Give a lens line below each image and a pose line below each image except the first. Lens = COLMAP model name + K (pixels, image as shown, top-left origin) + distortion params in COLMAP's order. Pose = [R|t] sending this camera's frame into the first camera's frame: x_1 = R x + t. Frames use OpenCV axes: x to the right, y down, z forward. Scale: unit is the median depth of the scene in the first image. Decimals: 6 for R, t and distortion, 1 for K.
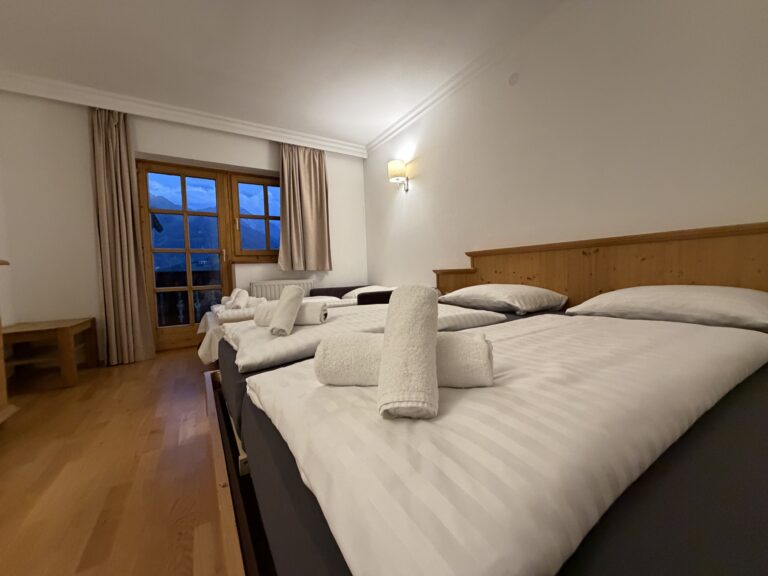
lens RADIAL K [[307.2, 0, 384.0], [0, 307.2, 288.0], [0, 0, 1]] dist [0.000751, 0.000017]
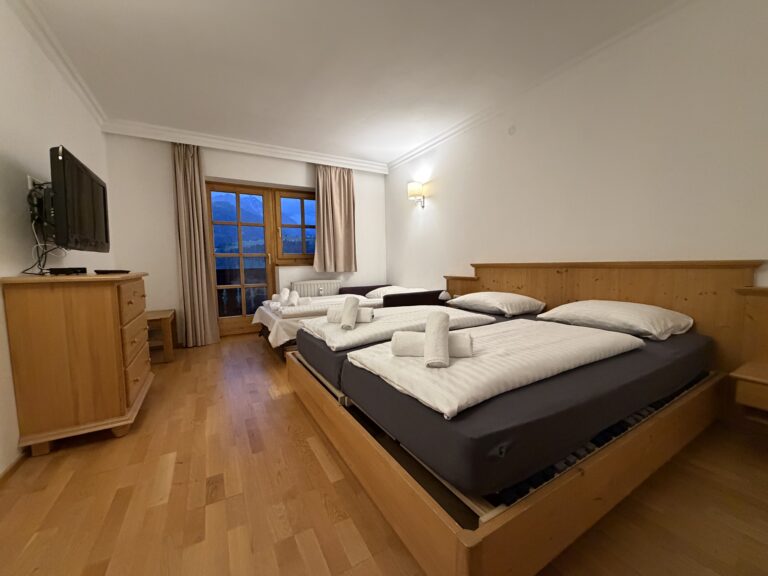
lens RADIAL K [[307.2, 0, 384.0], [0, 307.2, 288.0], [0, 0, 1]] dist [0.000751, 0.000017]
pose [[0.999486, 0.018733, -0.026017, -0.049447], [-0.017912, 0.999346, 0.031425, -0.049109], [0.026589, -0.030943, 0.999167, -0.248330]]
